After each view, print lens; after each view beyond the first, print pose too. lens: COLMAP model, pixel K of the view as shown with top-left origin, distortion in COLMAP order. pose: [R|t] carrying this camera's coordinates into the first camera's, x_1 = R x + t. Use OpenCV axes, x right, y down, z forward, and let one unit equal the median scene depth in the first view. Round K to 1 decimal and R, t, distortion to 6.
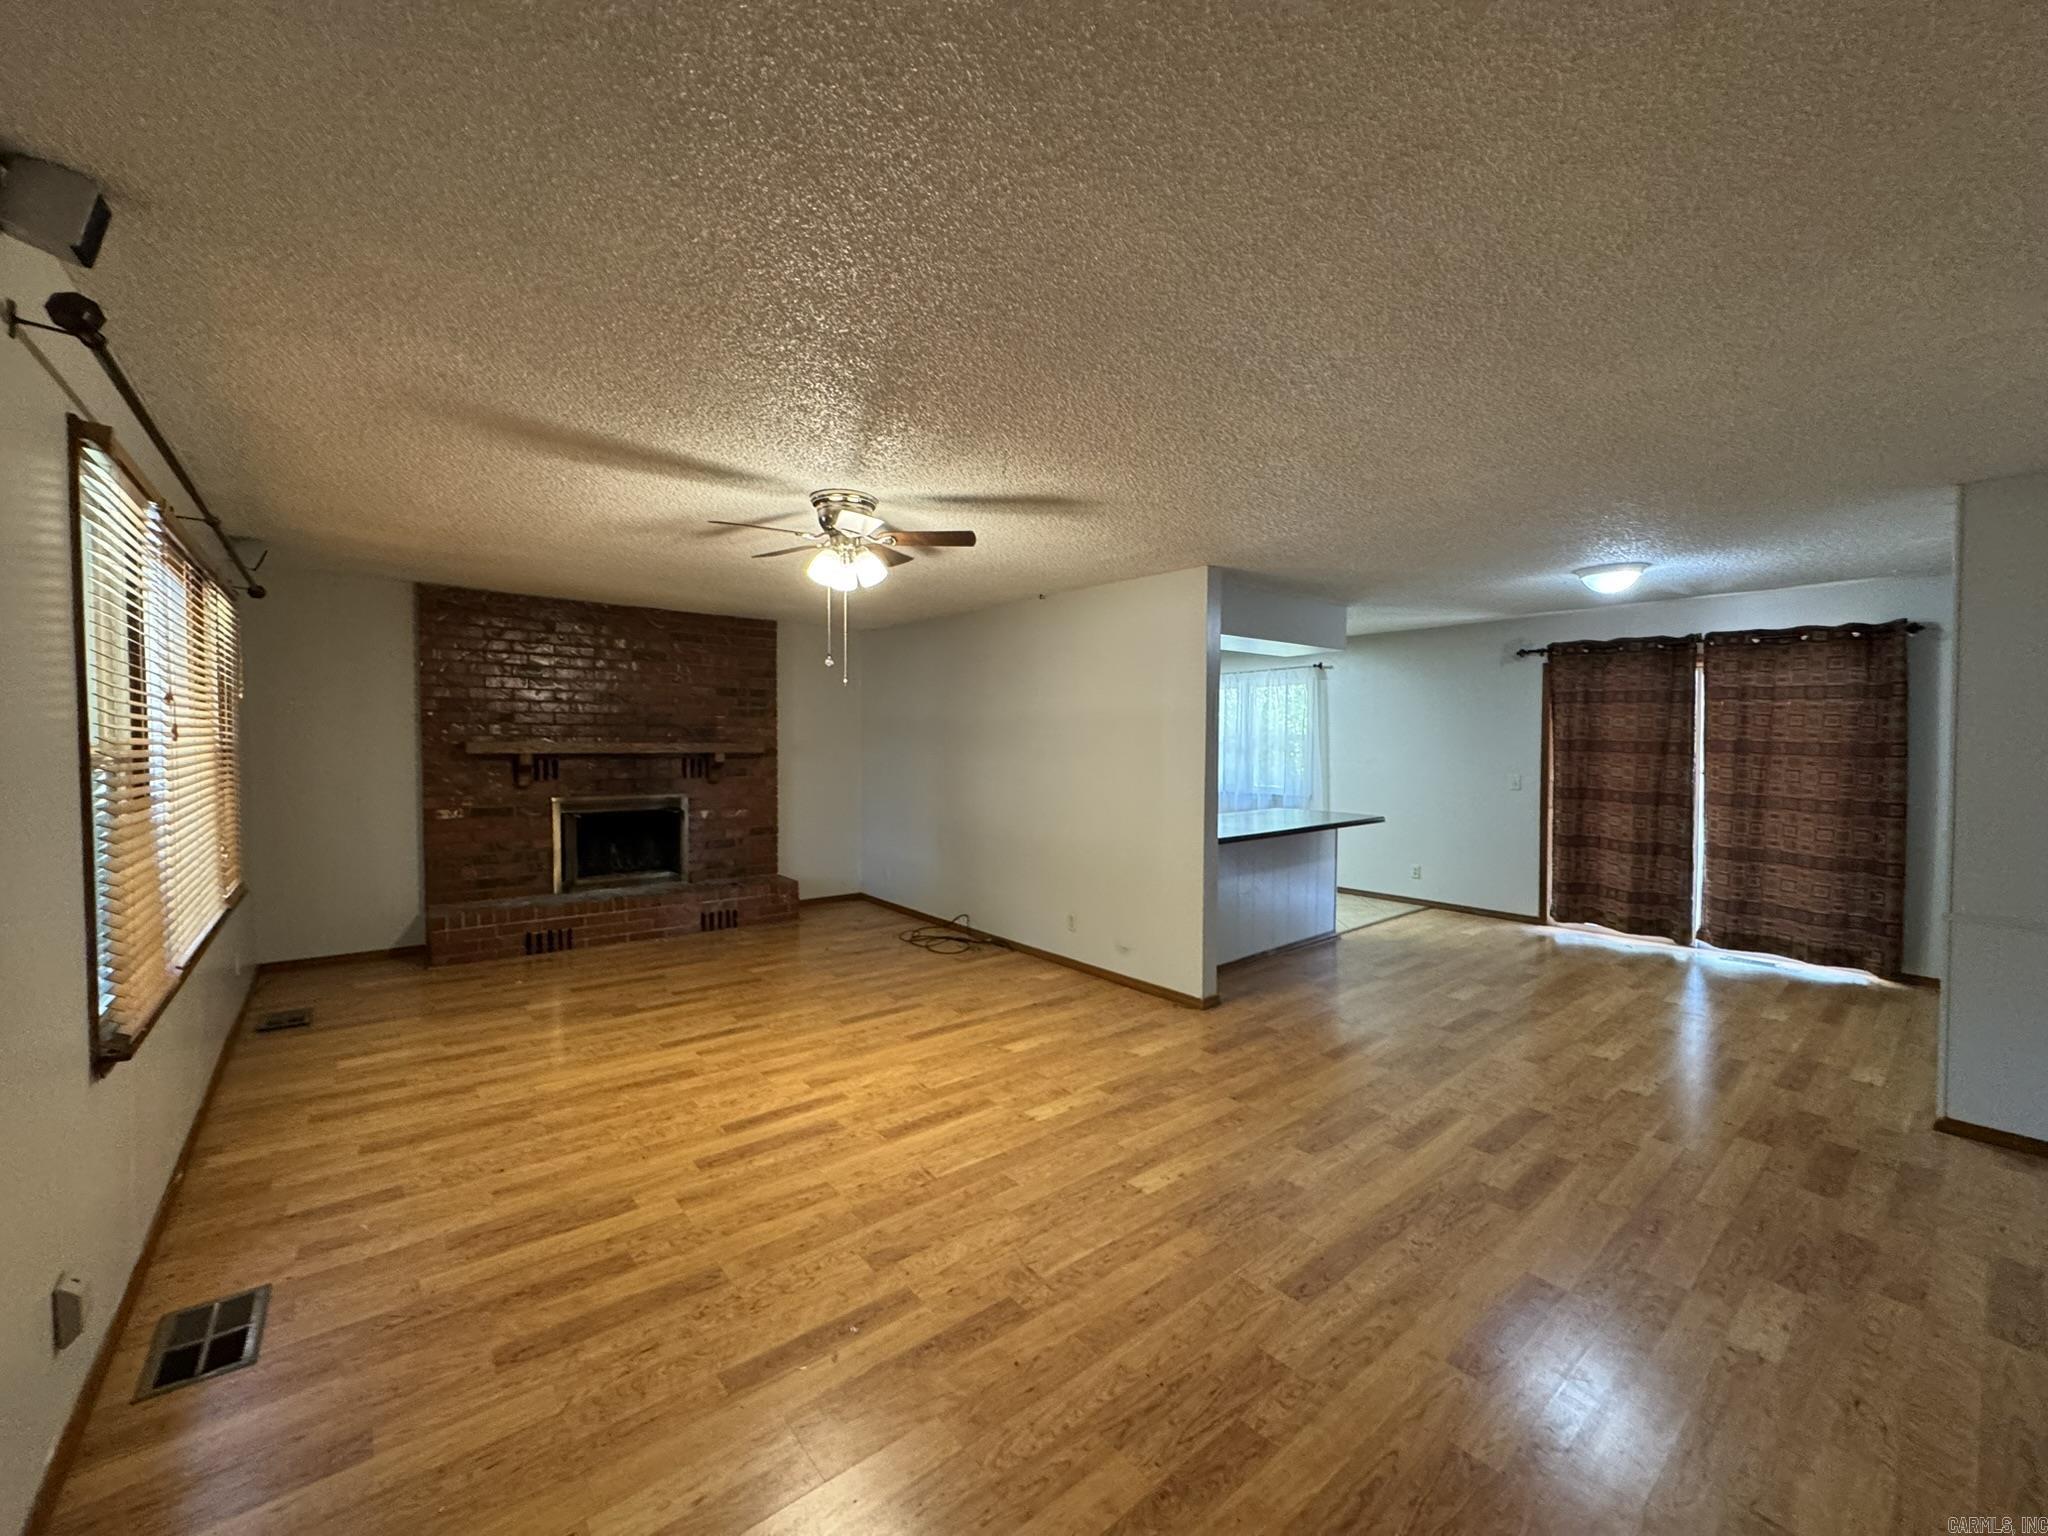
lens RADIAL K [[817.1, 0, 1022.7], [0, 817.1, 762.1], [0, 0, 1]] dist [-0.005233, 0.001154]
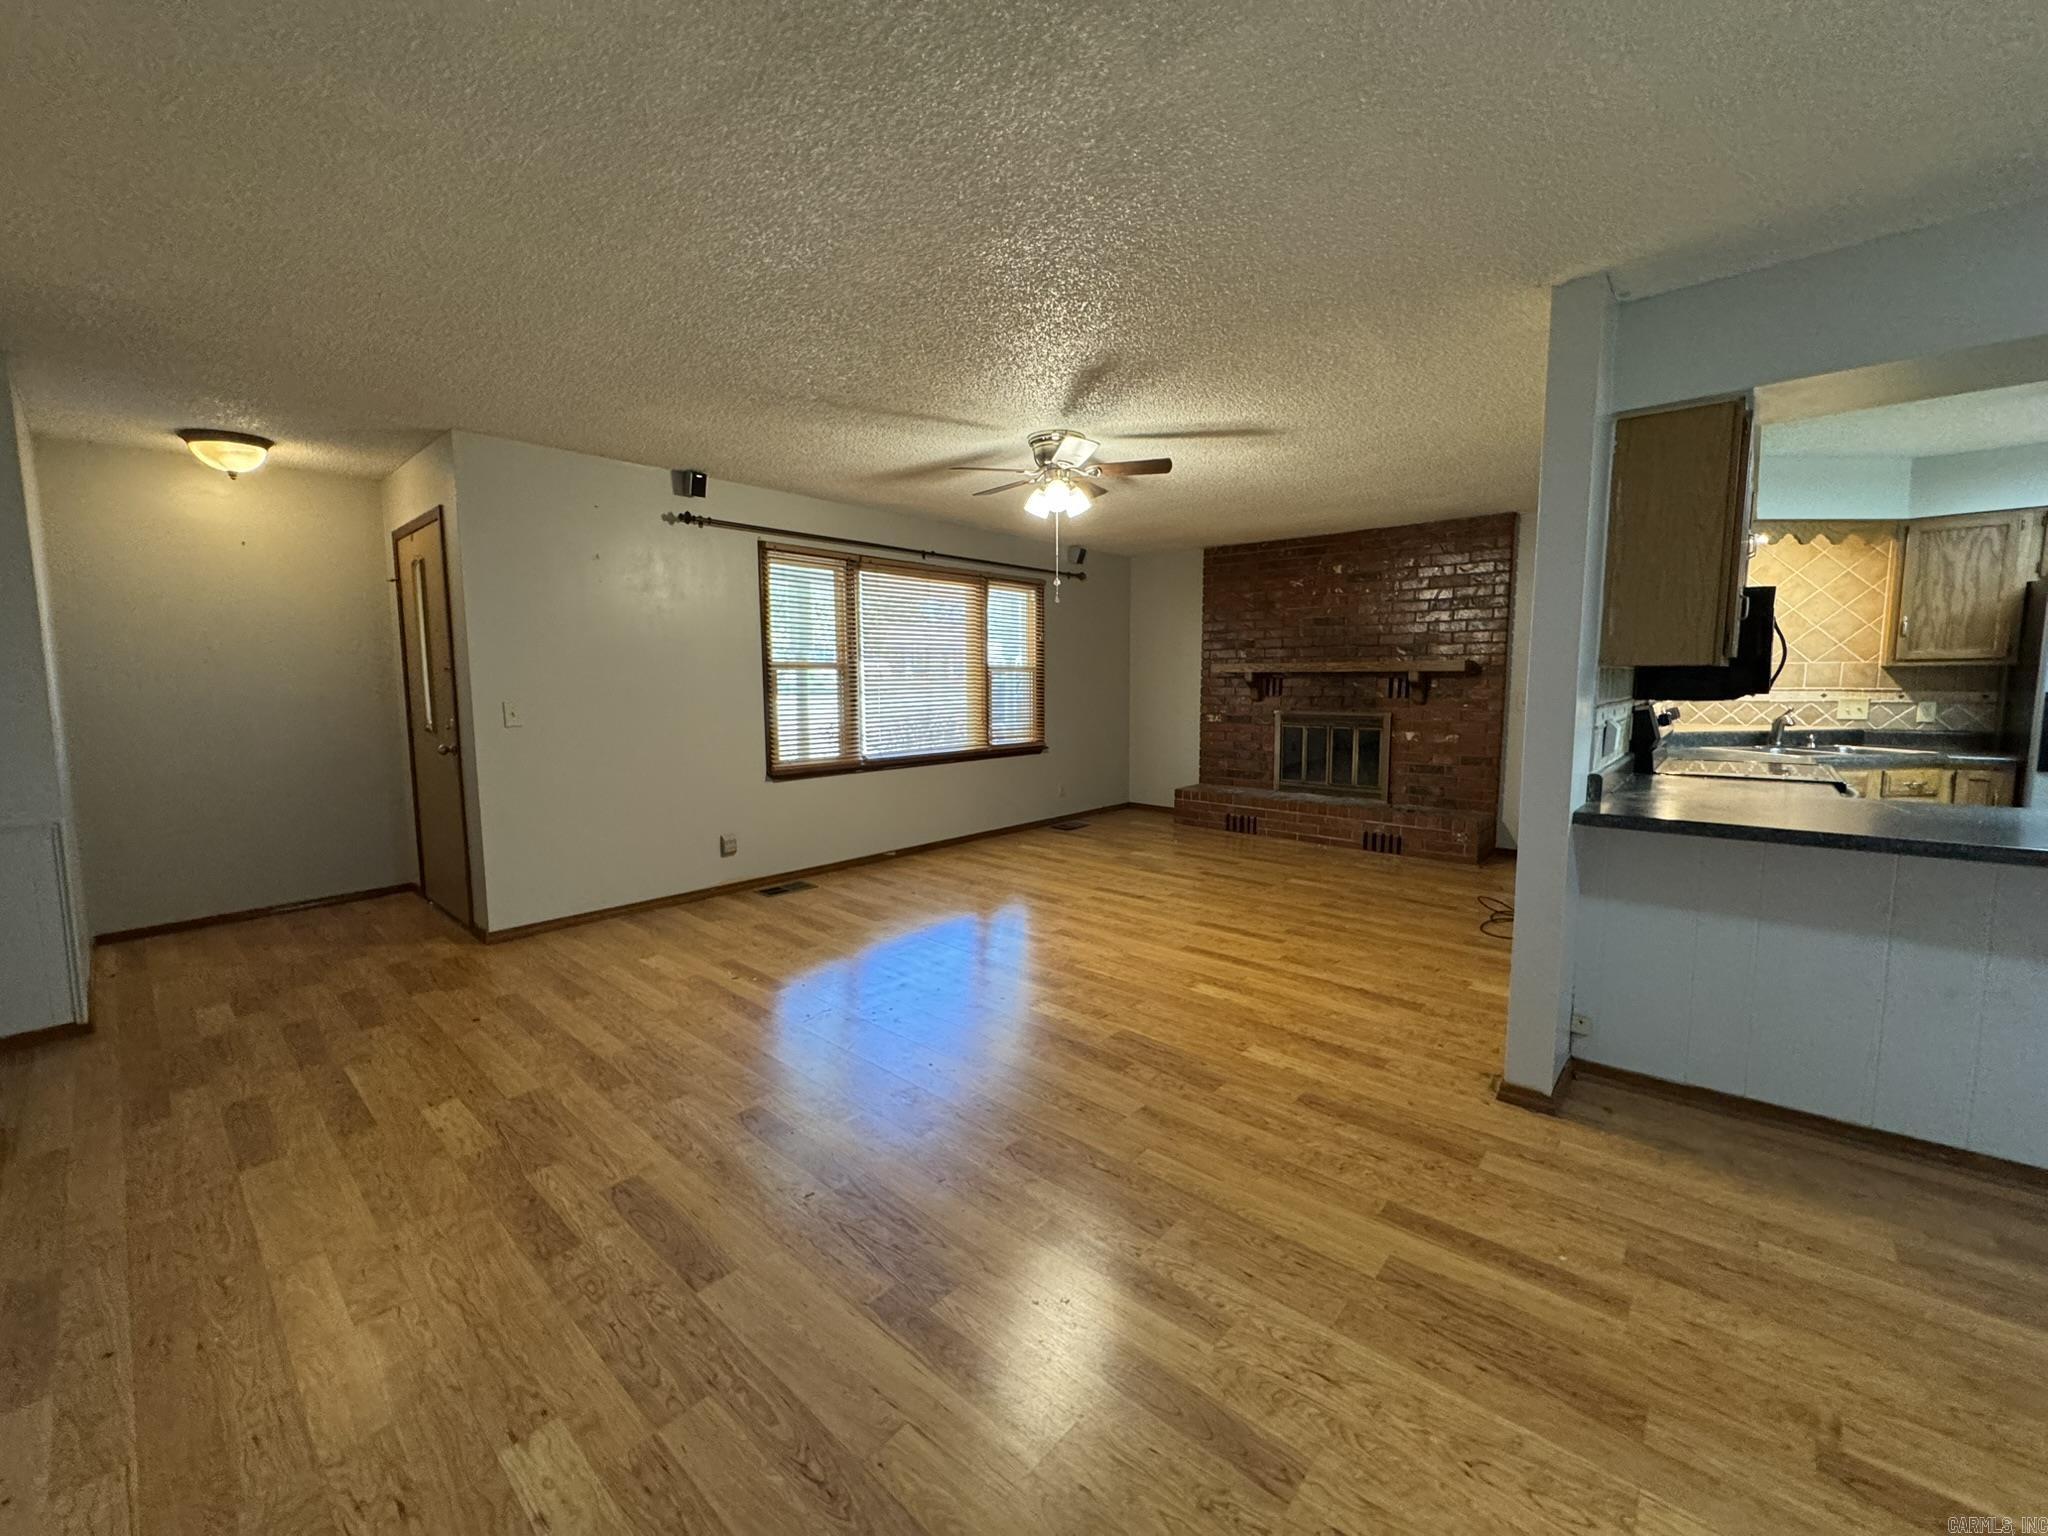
lens RADIAL K [[817.1, 0, 1018.8], [0, 817.1, 763.9], [0, 0, 1]] dist [-0.005233, 0.001154]
pose [[0.154435, 0.097268, -0.983203, 0.821781], [-0.021259, 0.995239, 0.095119, 0.024760], [0.987774, 0.006212, 0.155768, 0.666802]]
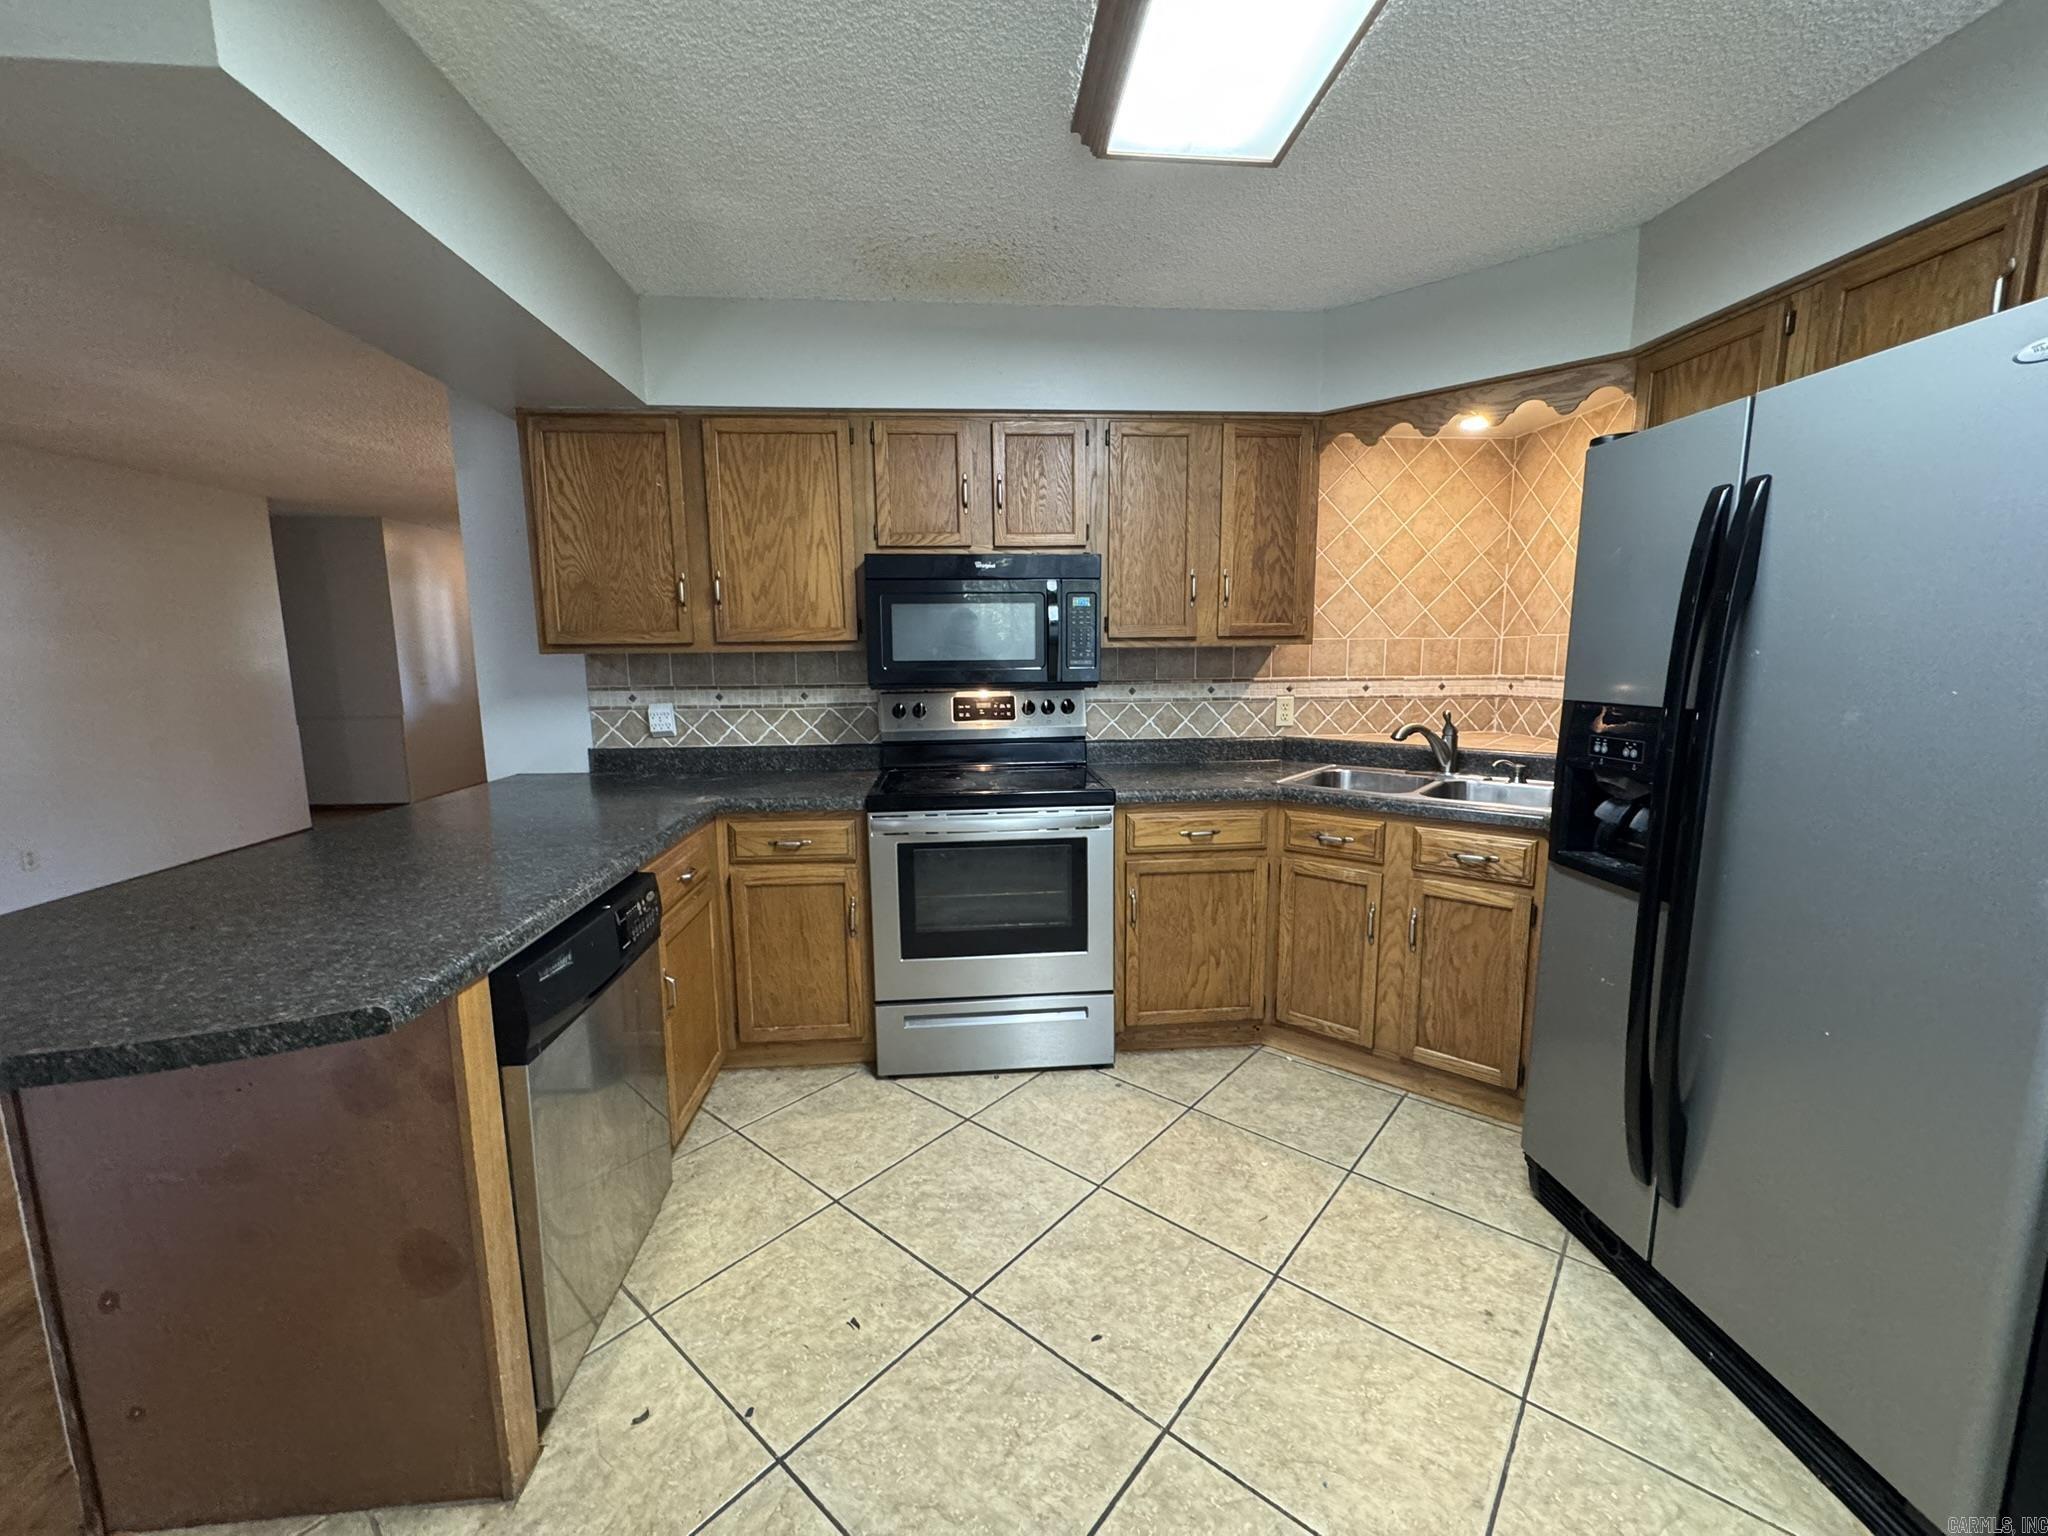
lens RADIAL K [[817.1, 0, 1021.1], [0, 817.1, 762.7], [0, 0, 1]] dist [-0.005233, 0.001154]
pose [[-0.573661, 0.114642, -0.811030, 0.619800], [-0.017343, 0.988235, 0.151958, -0.023516], [0.818909, 0.101238, -0.564924, 2.027924]]
